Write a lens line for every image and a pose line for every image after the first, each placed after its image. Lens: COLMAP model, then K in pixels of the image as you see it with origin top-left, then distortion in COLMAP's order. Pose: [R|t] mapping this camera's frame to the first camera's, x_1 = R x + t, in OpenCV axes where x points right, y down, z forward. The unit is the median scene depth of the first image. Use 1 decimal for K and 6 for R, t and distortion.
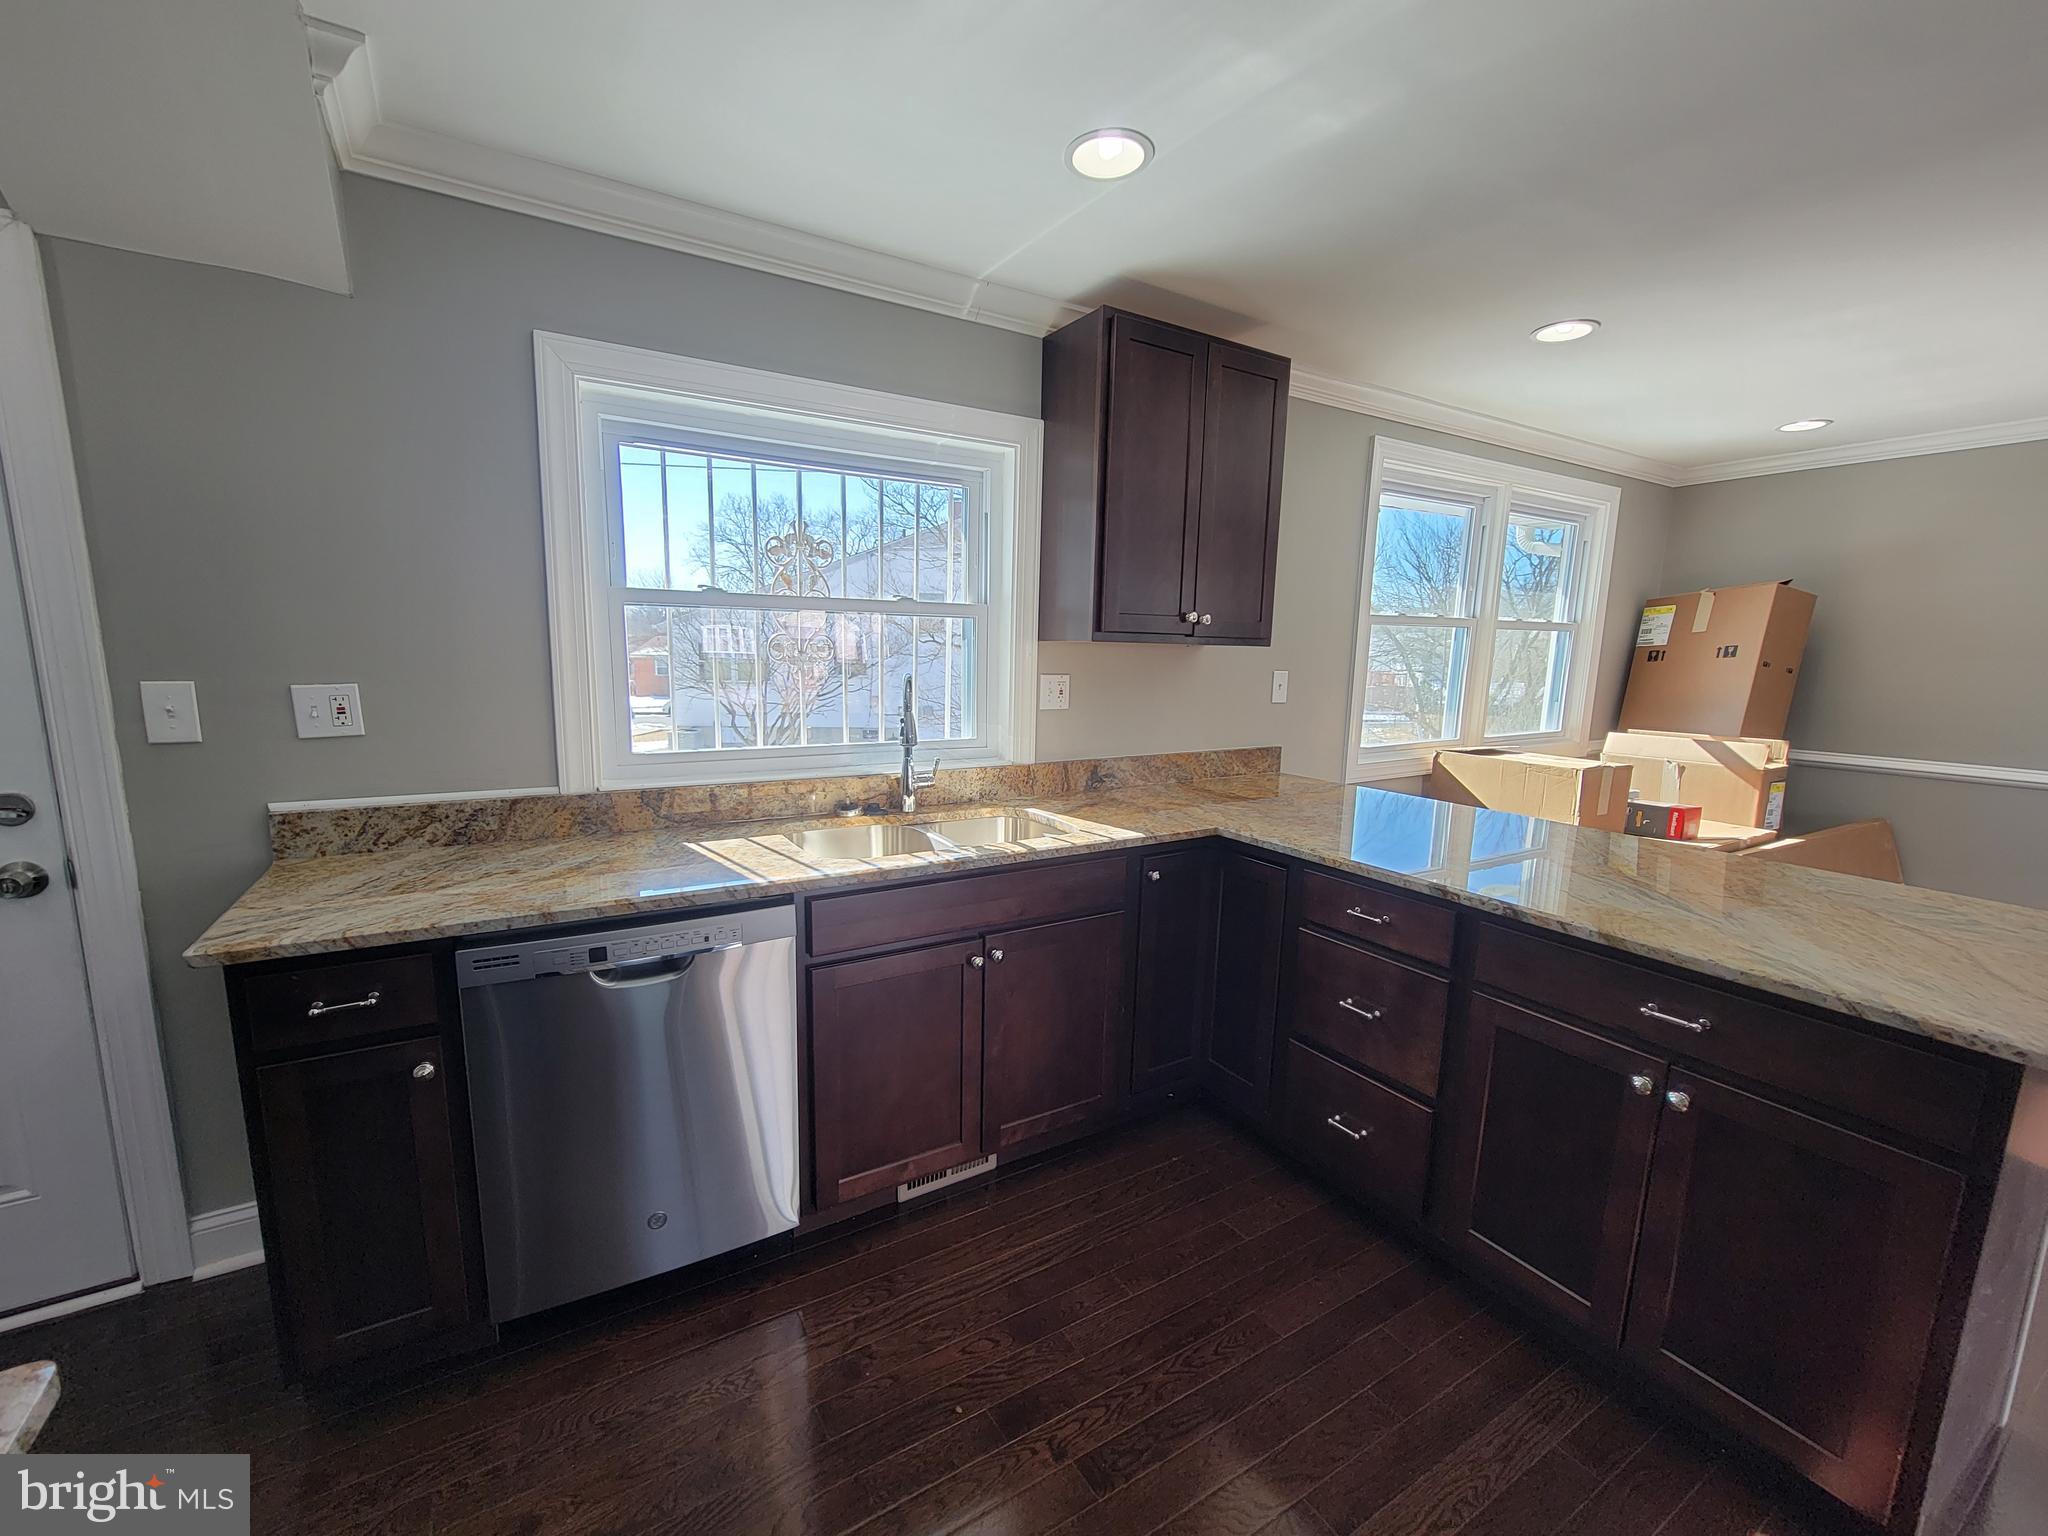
lens RADIAL K [[843.8, 0, 1018.8], [0, 843.8, 780.7], [0, 0, 1]] dist [-0.006450, 0.000802]
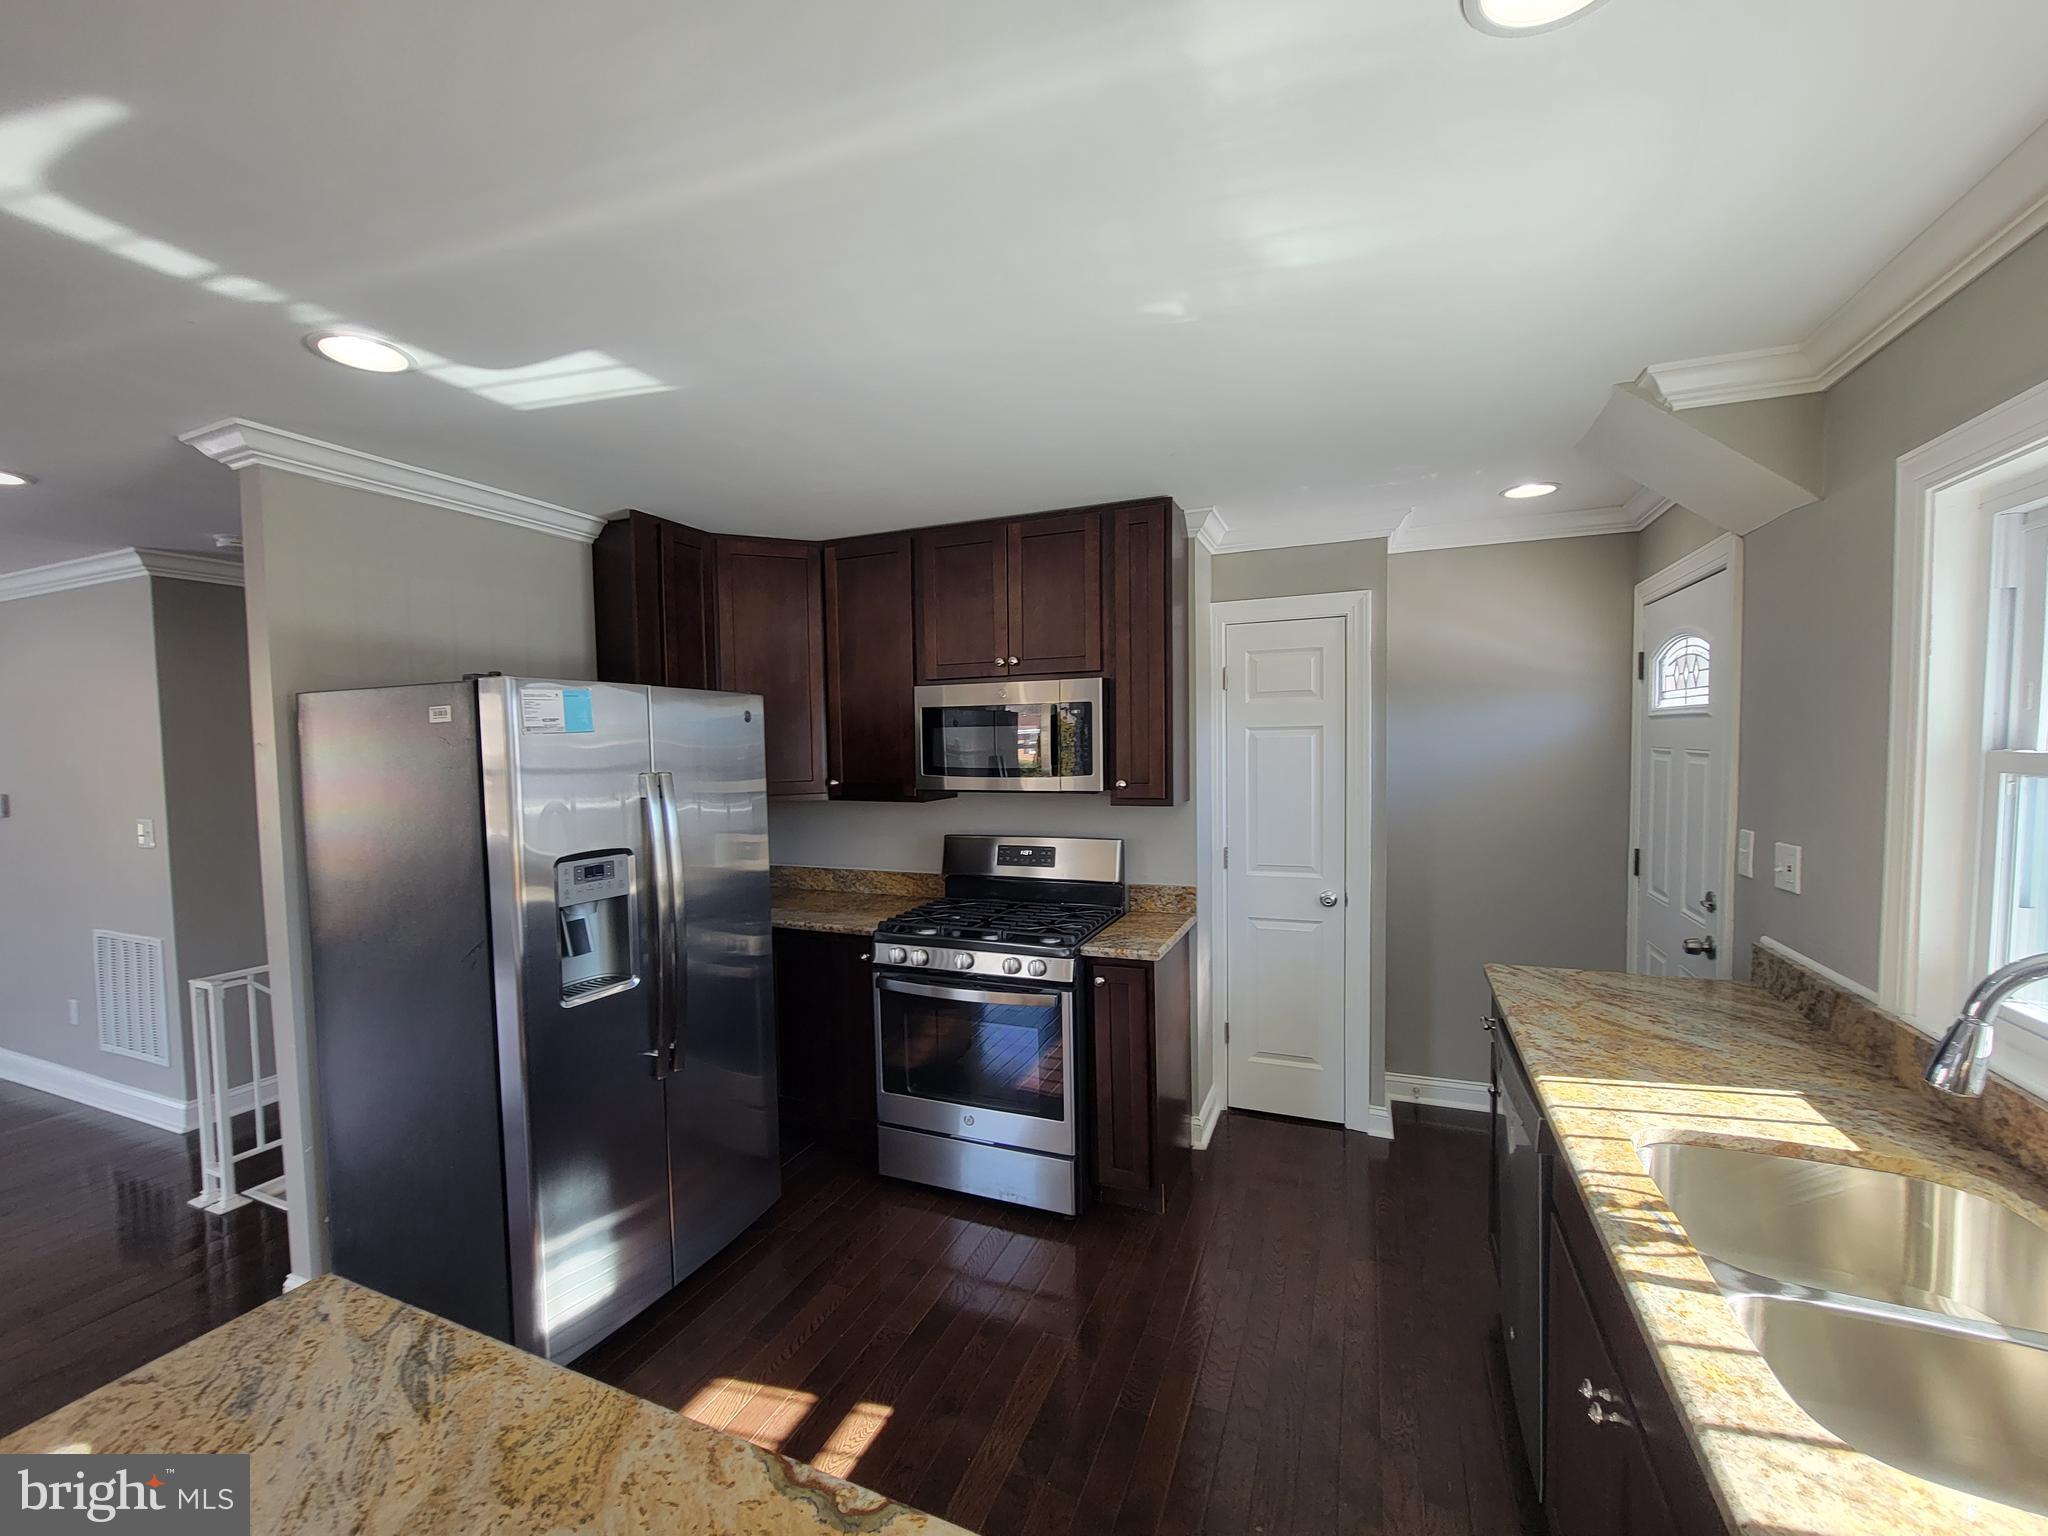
lens RADIAL K [[843.8, 0, 1007.9], [0, 843.8, 786.4], [0, 0, 1]] dist [-0.006450, 0.000802]
pose [[-0.812131, 0.031636, -0.582617, 0.480748], [-0.086166, 0.981078, 0.173382, -0.209317], [0.577078, 0.191011, -0.794038, 0.906728]]
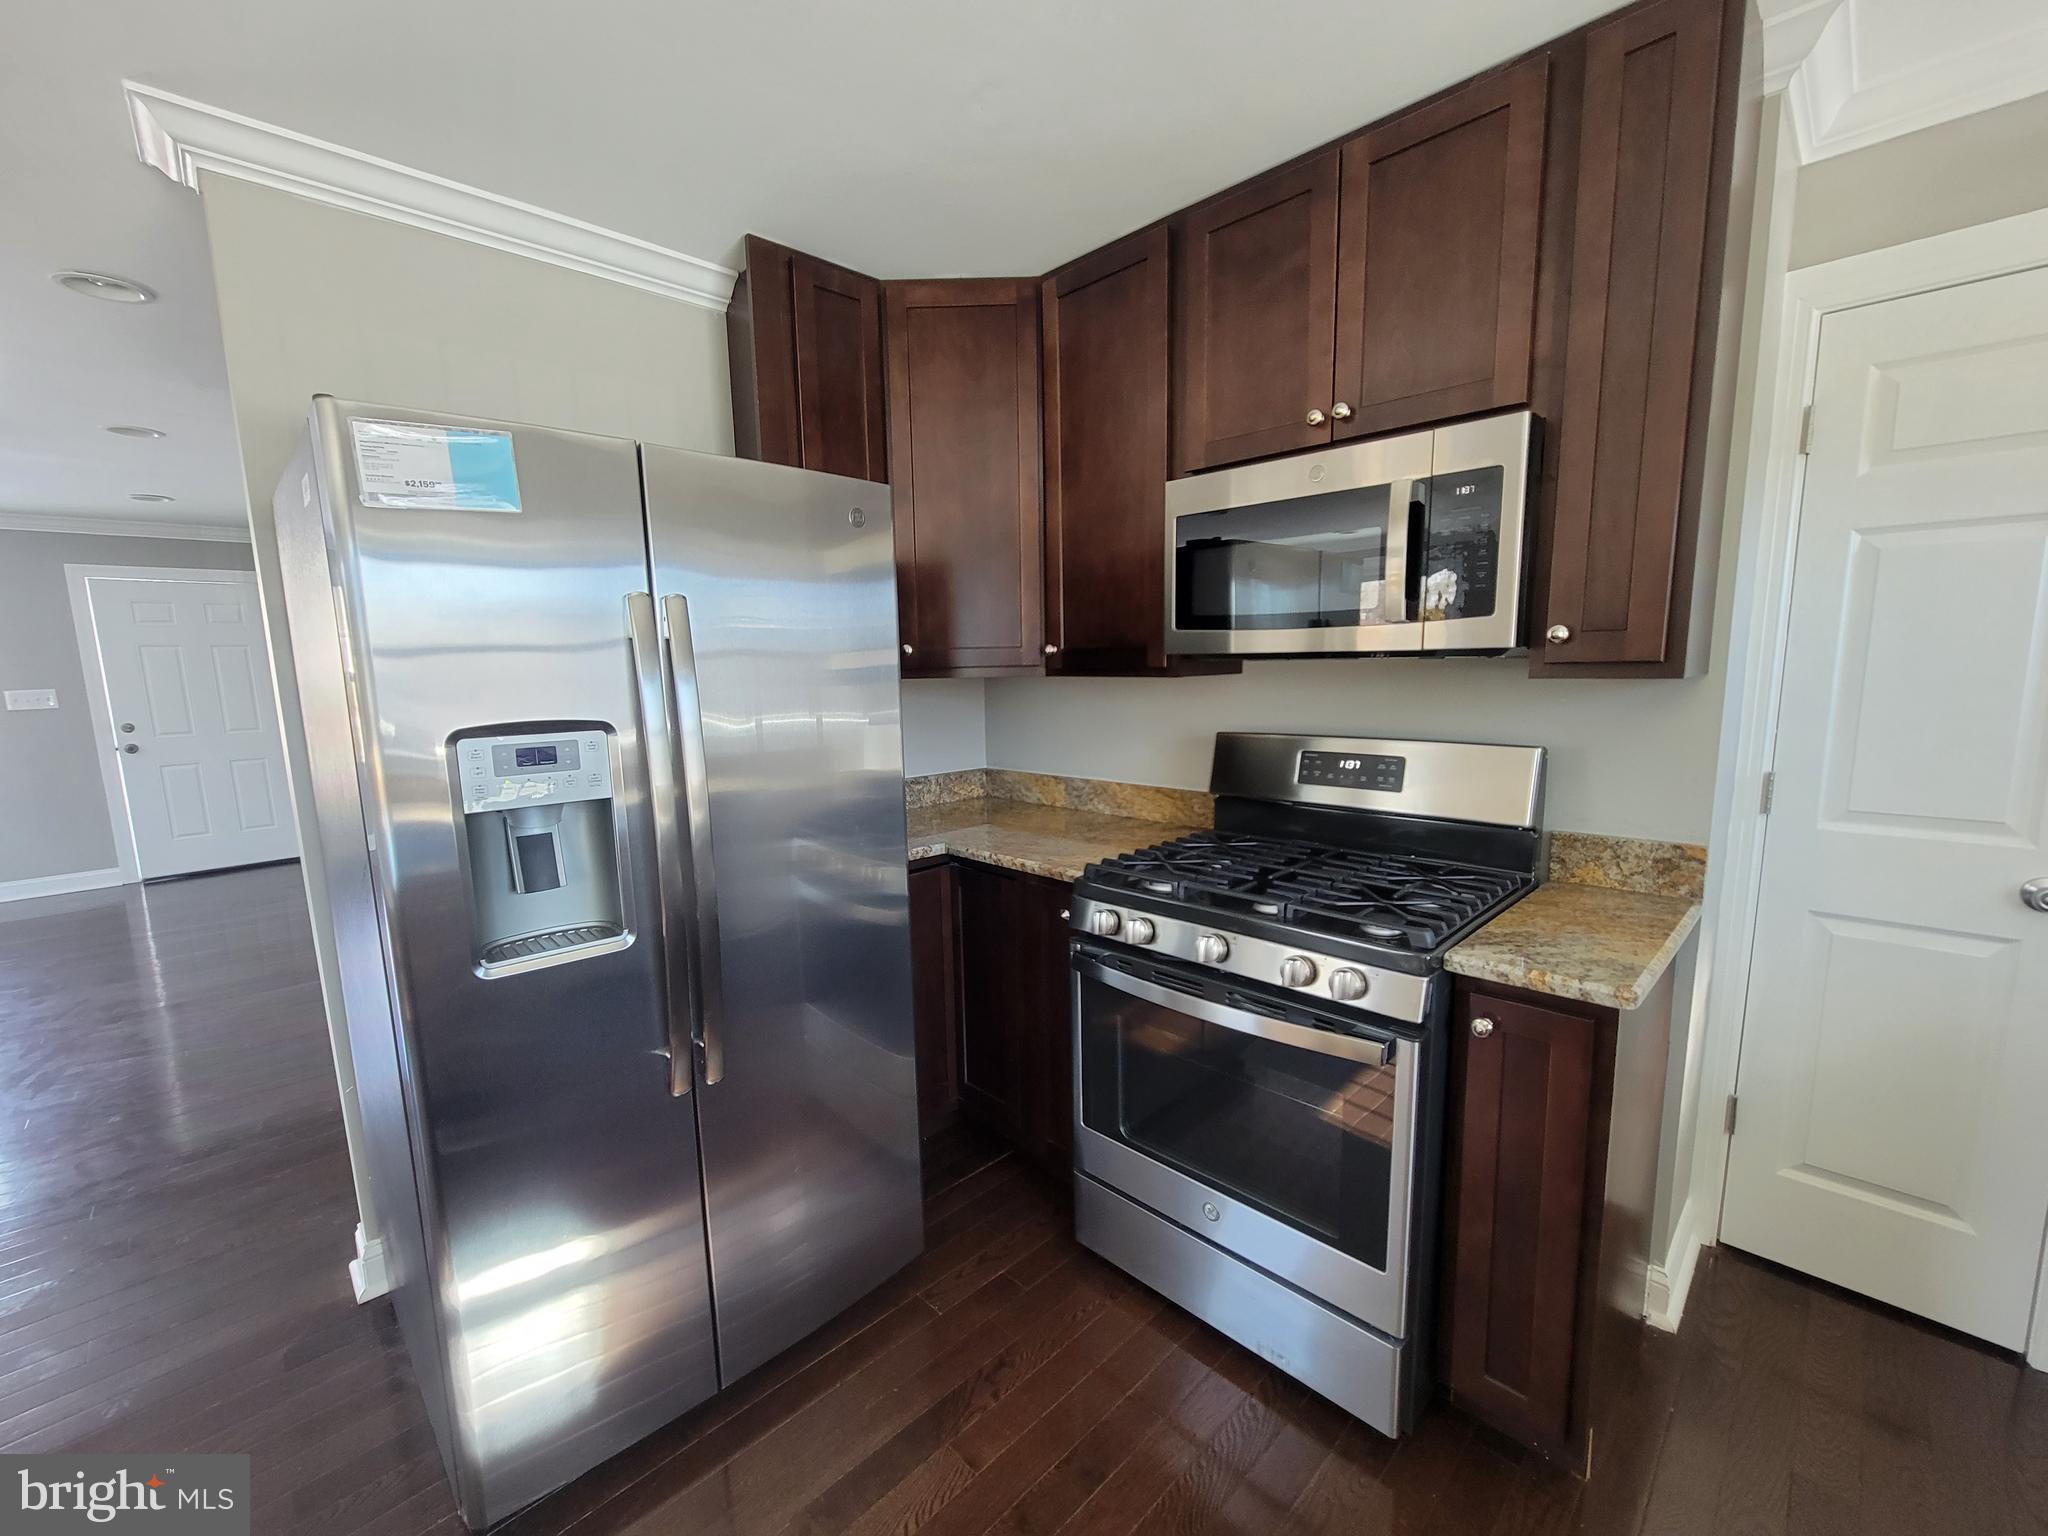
lens RADIAL K [[843.8, 0, 1009.4], [0, 843.8, 785.0], [0, 0, 1]] dist [-0.006450, 0.000802]
pose [[-0.973982, 0.041335, -0.222823, 0.170113], [-0.027207, 0.954787, 0.296042, -0.084537], [0.224986, 0.294402, -0.928821, 0.549095]]
